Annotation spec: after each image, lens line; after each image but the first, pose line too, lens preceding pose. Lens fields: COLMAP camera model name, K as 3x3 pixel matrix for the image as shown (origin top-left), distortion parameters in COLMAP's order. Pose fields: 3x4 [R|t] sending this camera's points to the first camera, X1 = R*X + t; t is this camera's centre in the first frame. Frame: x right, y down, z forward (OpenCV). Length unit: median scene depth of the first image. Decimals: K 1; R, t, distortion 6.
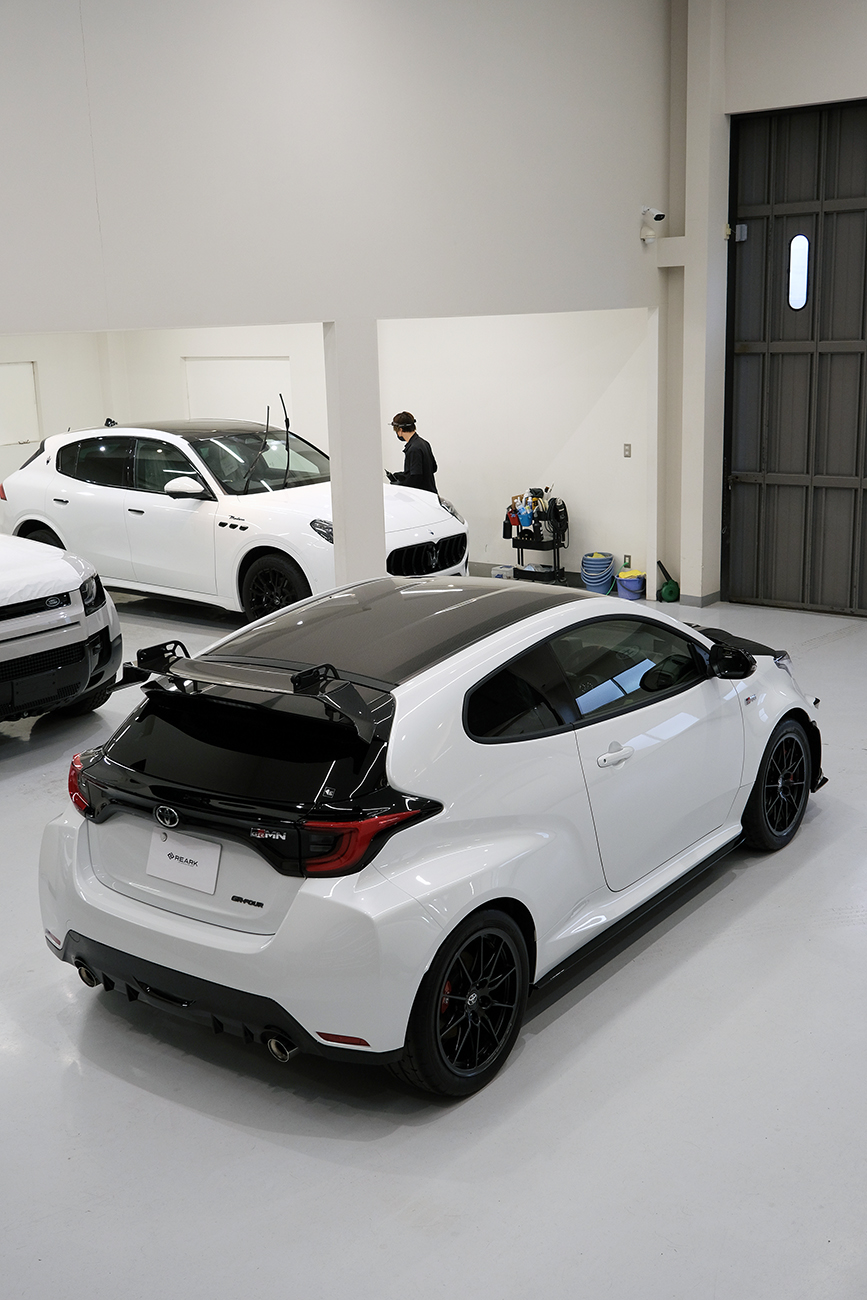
lens RADIAL K [[1361.5, 0, 433.5], [0, 1361.5, 650.0], [0, 0, 1]] dist [-0.005685, 0.007541]
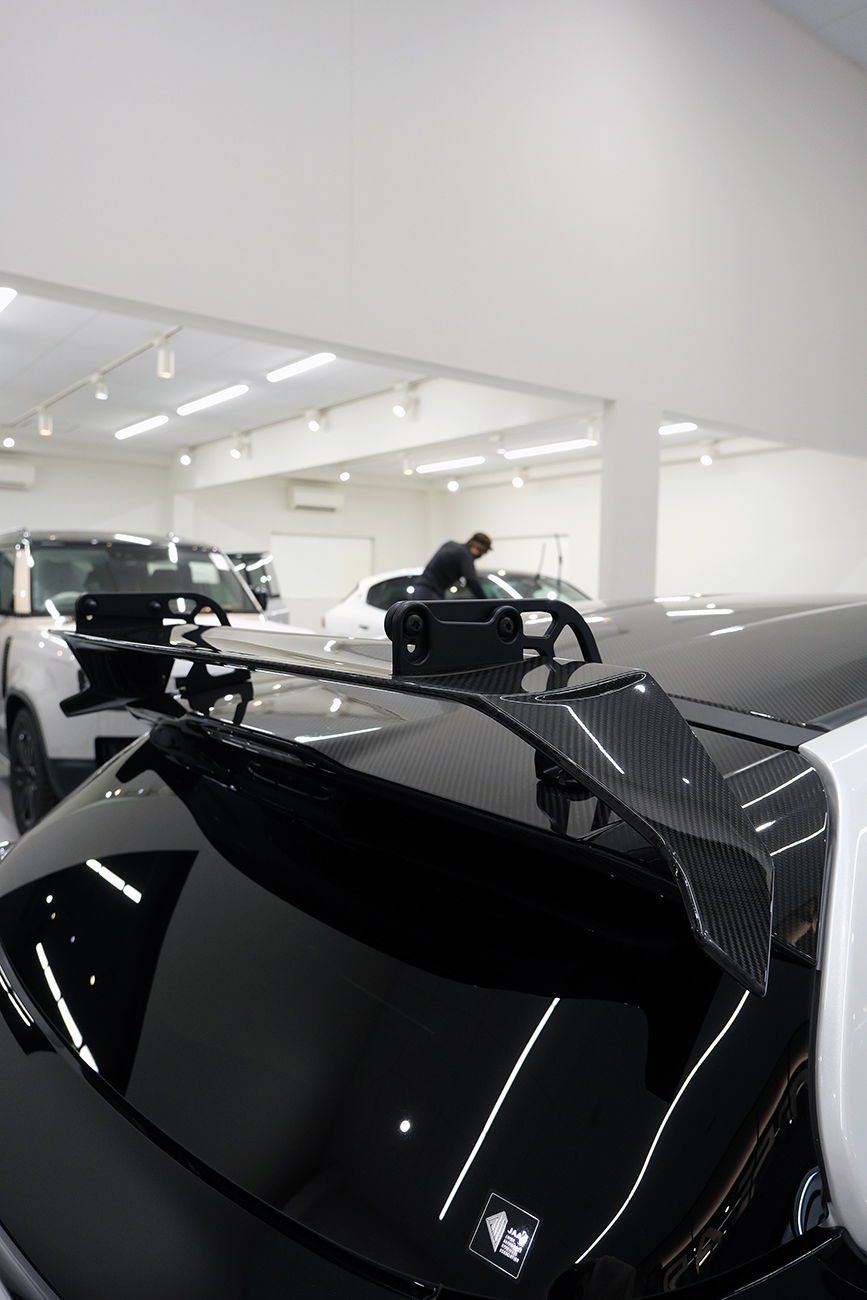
lens RADIAL K [[884.1, 0, 433.5], [0, 884.1, 650.0], [0, 0, 1]] dist [0.000525, 0.000013]
pose [[0.965484, 0.056883, -0.254176, -0.058436], [-0.096214, 0.984729, -0.145092, 0.044819], [0.242041, 0.164539, 0.956213, 0.838557]]
